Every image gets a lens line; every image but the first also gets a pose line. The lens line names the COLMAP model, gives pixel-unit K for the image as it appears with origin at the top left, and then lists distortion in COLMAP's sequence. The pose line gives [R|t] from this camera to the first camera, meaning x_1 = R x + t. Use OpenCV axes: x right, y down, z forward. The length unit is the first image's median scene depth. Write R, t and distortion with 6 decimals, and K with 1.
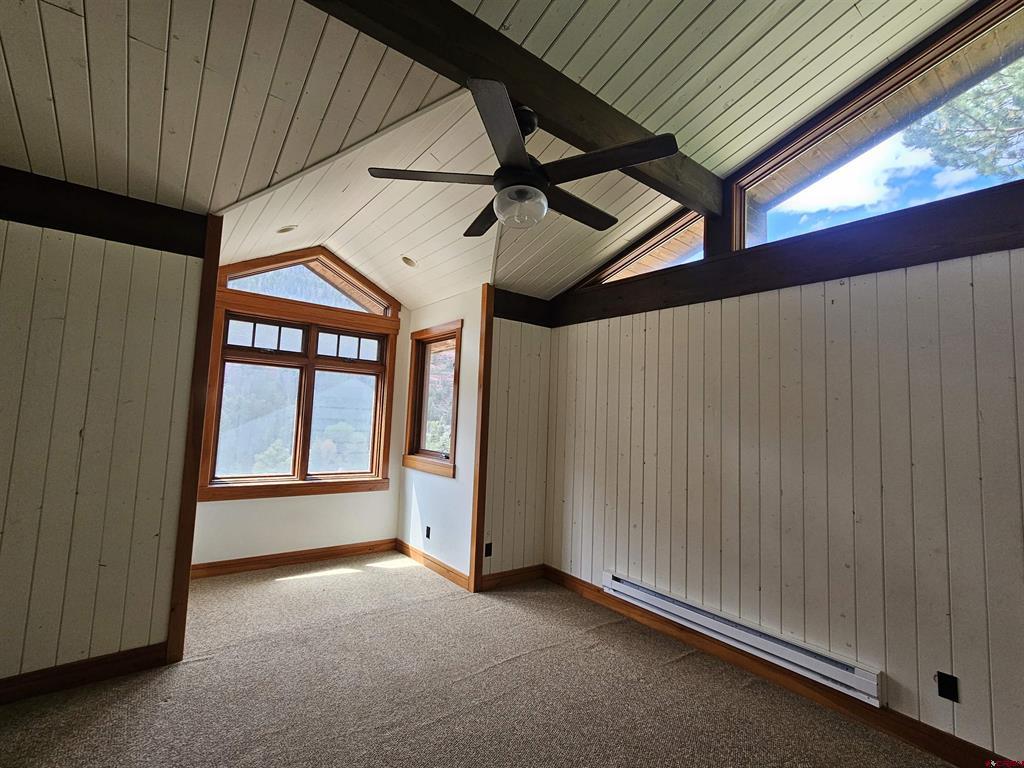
lens RADIAL K [[472.7, 0, 506.3], [0, 472.7, 380.4], [0, 0, 1]] dist [0.002318, -0.000224]
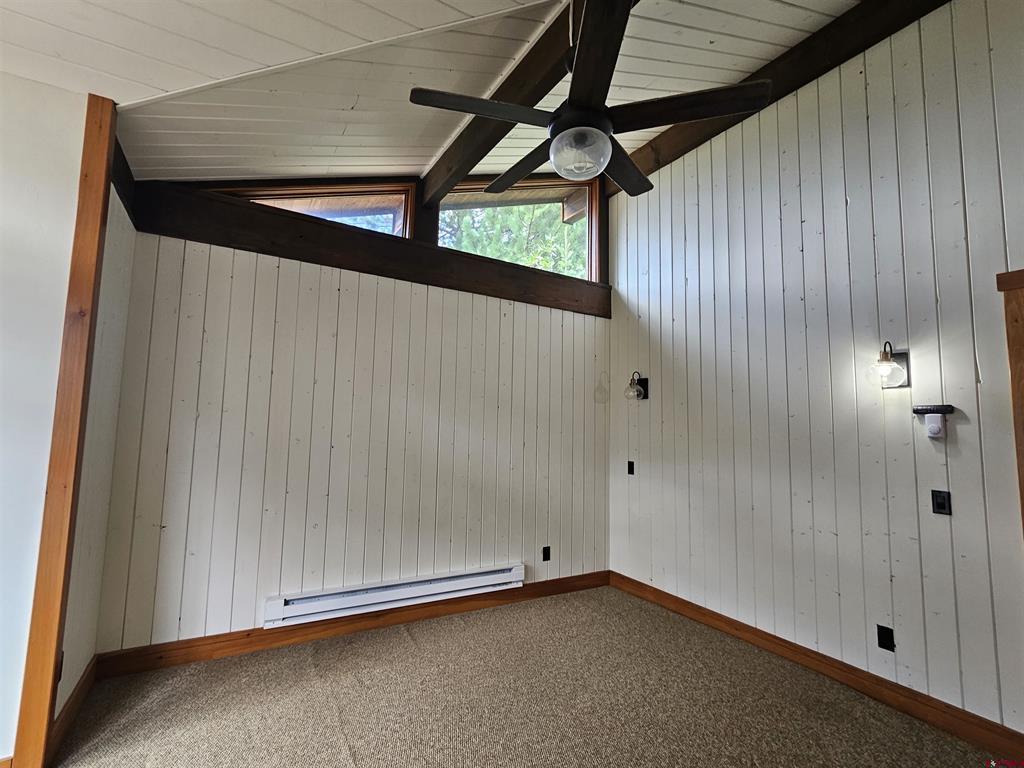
lens RADIAL K [[472.7, 0, 506.3], [0, 472.7, 380.4], [0, 0, 1]] dist [0.002318, -0.000224]
pose [[0.135108, 0.045312, 0.989794, -0.537447], [-0.099005, 0.994572, -0.032016, 0.056143], [-0.985872, -0.093669, 0.138860, 0.627620]]
